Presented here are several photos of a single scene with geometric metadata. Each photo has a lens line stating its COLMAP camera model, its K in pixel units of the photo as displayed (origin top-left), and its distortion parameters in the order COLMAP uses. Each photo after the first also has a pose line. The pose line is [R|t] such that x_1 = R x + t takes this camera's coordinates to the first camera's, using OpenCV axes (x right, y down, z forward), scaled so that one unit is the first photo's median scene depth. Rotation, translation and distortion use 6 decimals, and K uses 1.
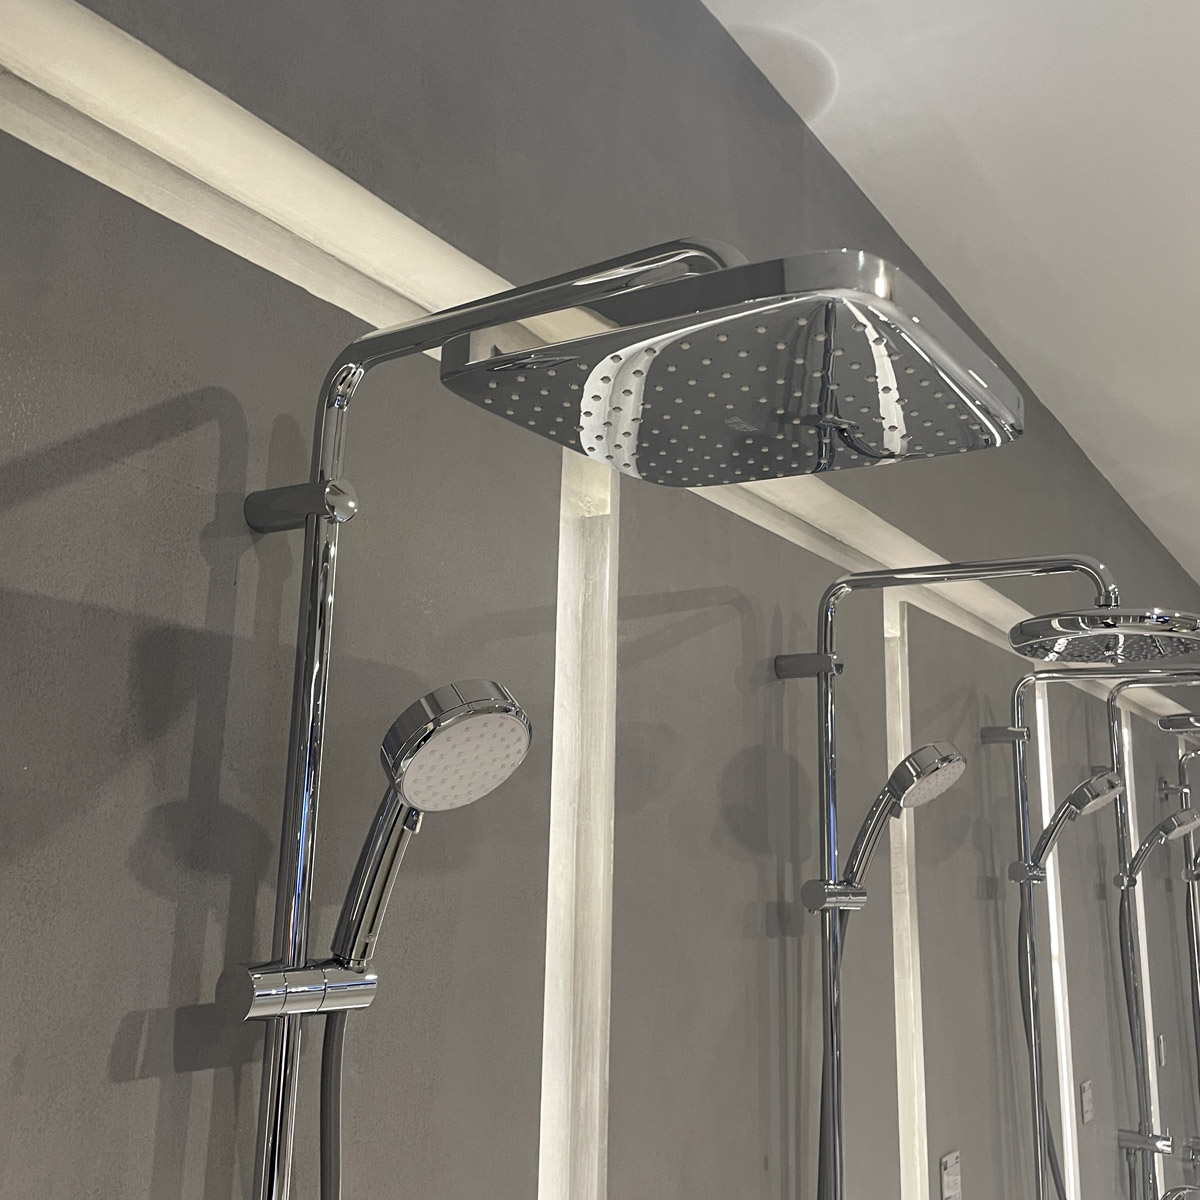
lens RADIAL K [[1218.9, 0, 621.2], [0, 1218.9, 602.6], [0, 0, 1]] dist [0.101419, -0.162140]
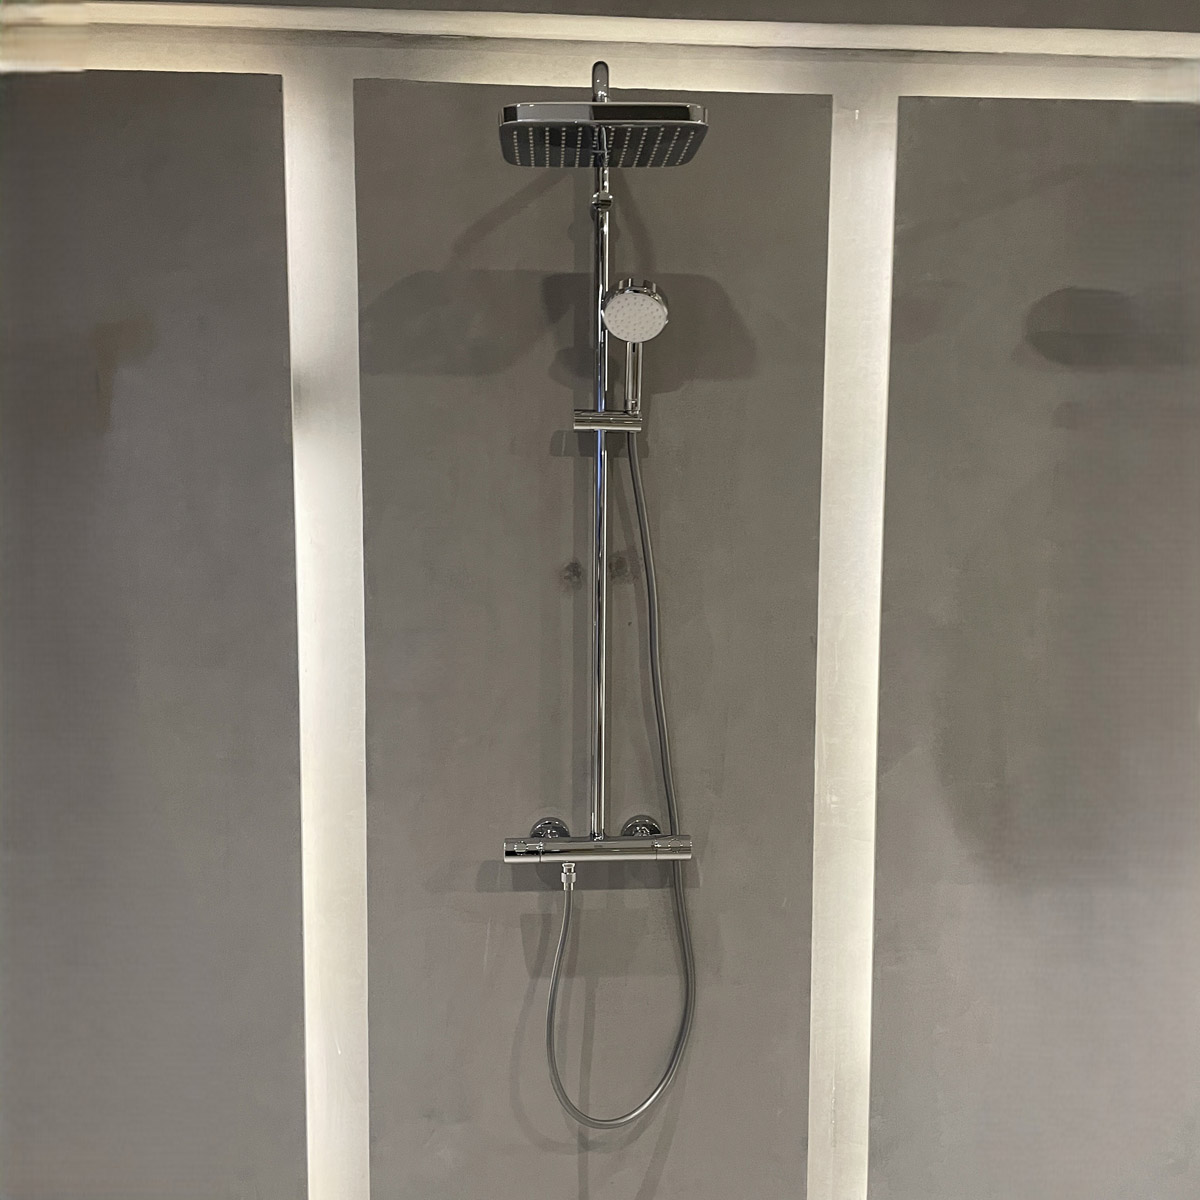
lens RADIAL K [[1231.8, 0, 600.0], [0, 1231.8, 600.0], [0, 0, 1]] dist [0.095644, -0.165892]
pose [[0.593393, 0.064043, -0.802361, 1.605185], [0.169331, 0.964590, 0.202222, 0.153286], [0.786900, -0.255862, 0.561537, -0.426211]]
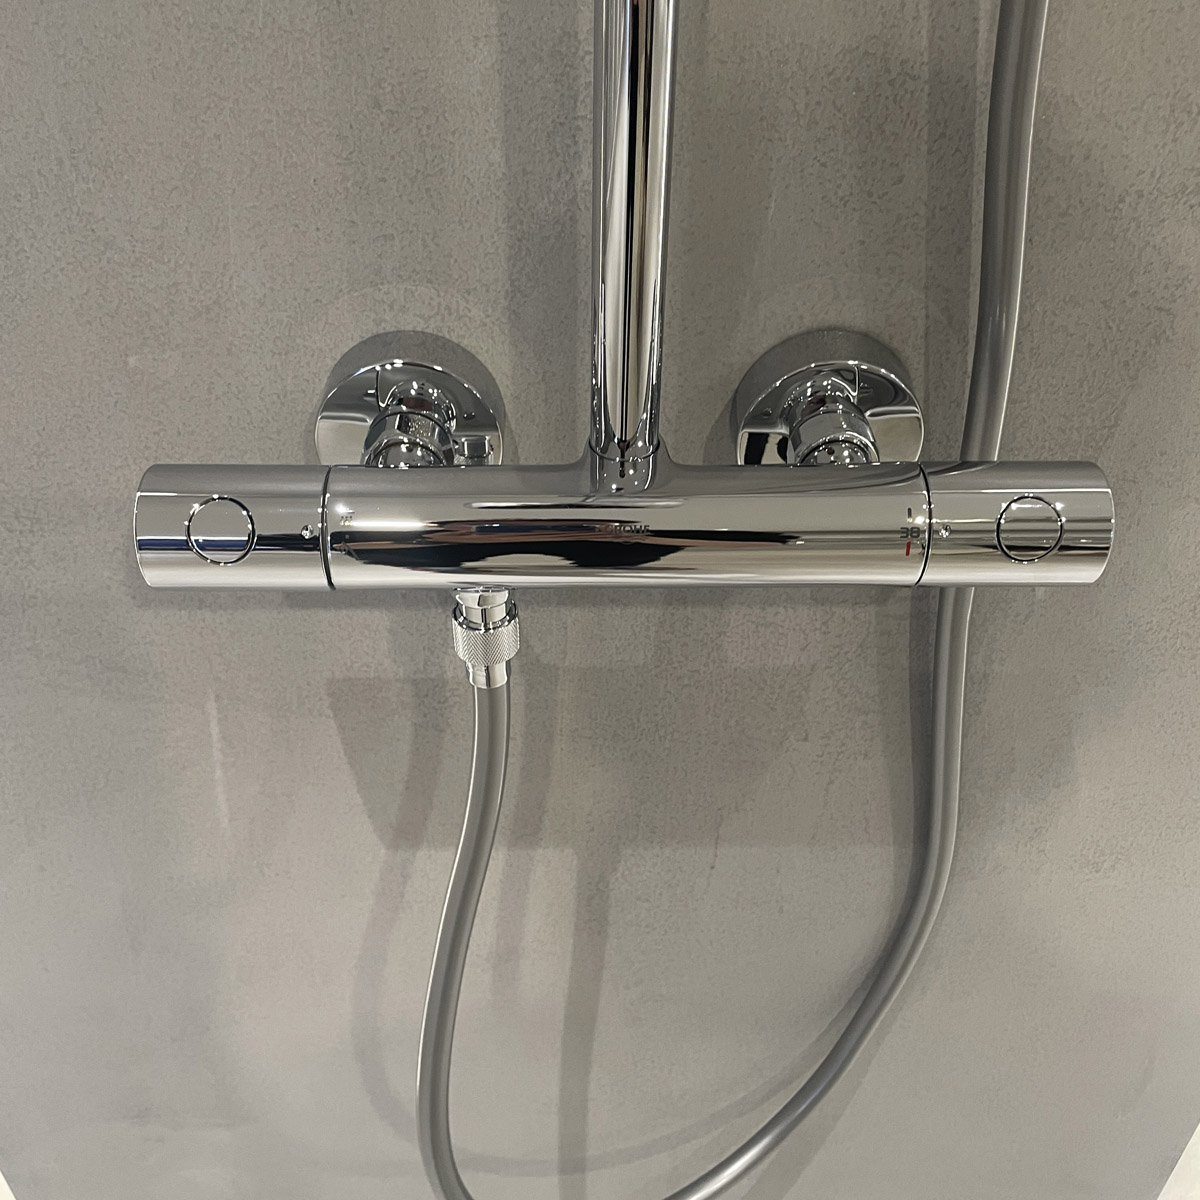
lens RADIAL K [[1231.8, 0, 600.0], [0, 1231.8, 600.0], [0, 0, 1]] dist [0.095644, -0.165892]
pose [[0.566009, 0.481555, -0.669133, 0.069362], [0.166562, 0.728123, 0.664901, 0.791080], [0.807398, -0.487792, 0.331915, 0.592449]]
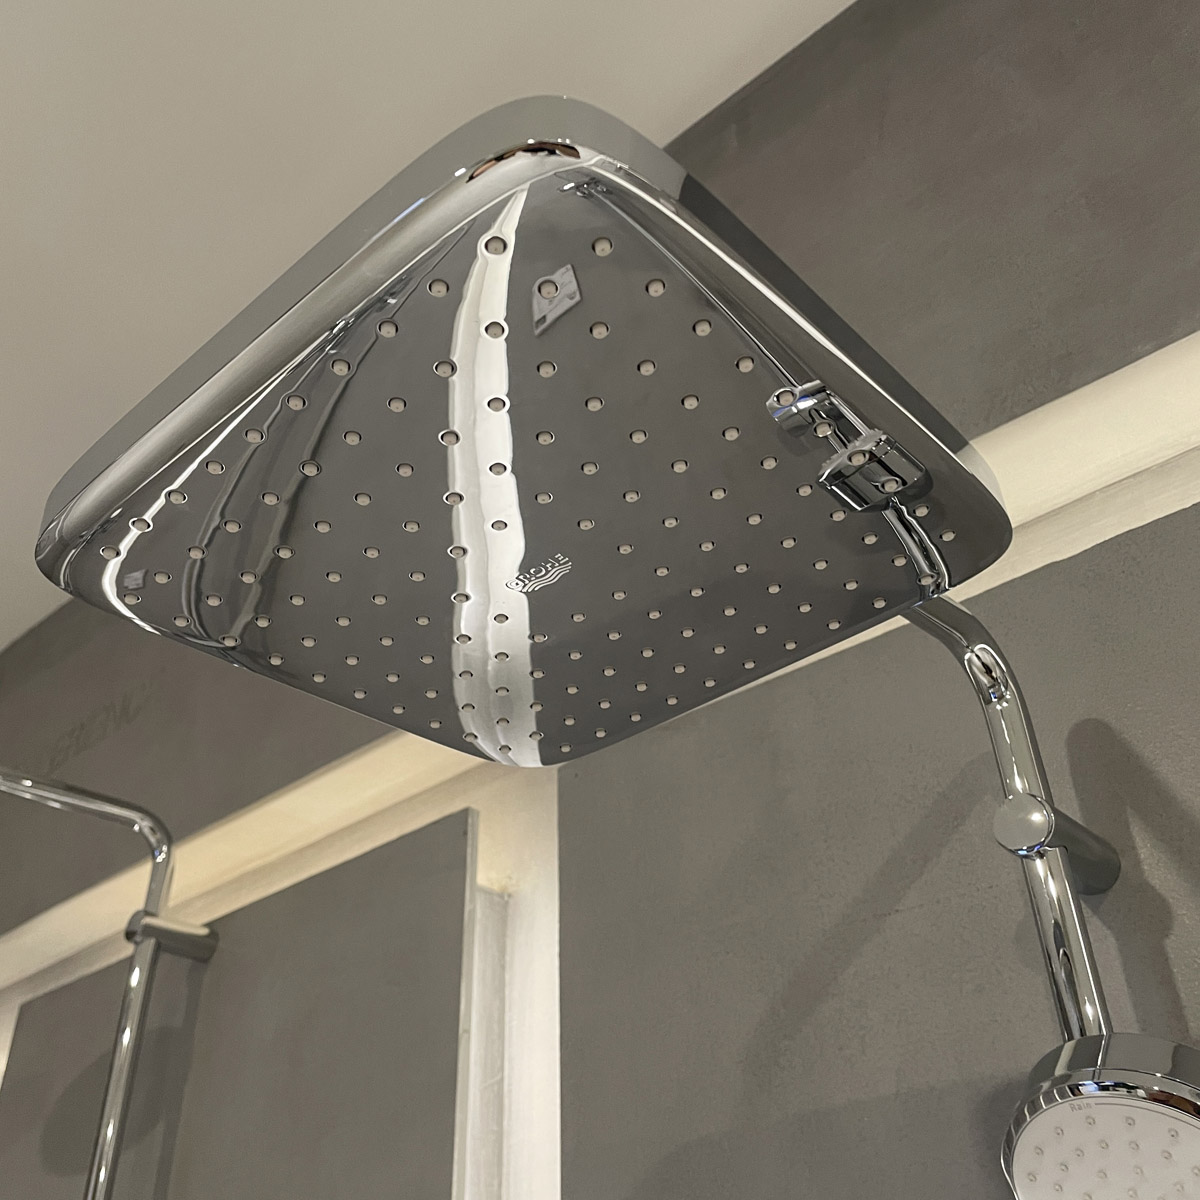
lens RADIAL K [[1232.7, 0, 563.8], [0, 1232.7, 548.4], [0, 0, 1]] dist [-0.002126, 0.027765]
pose [[-0.159674, -0.608775, -0.777108, 0.468834], [0.207618, 0.748891, -0.629330, 0.194001], [0.965090, -0.261830, 0.006814, 0.795650]]
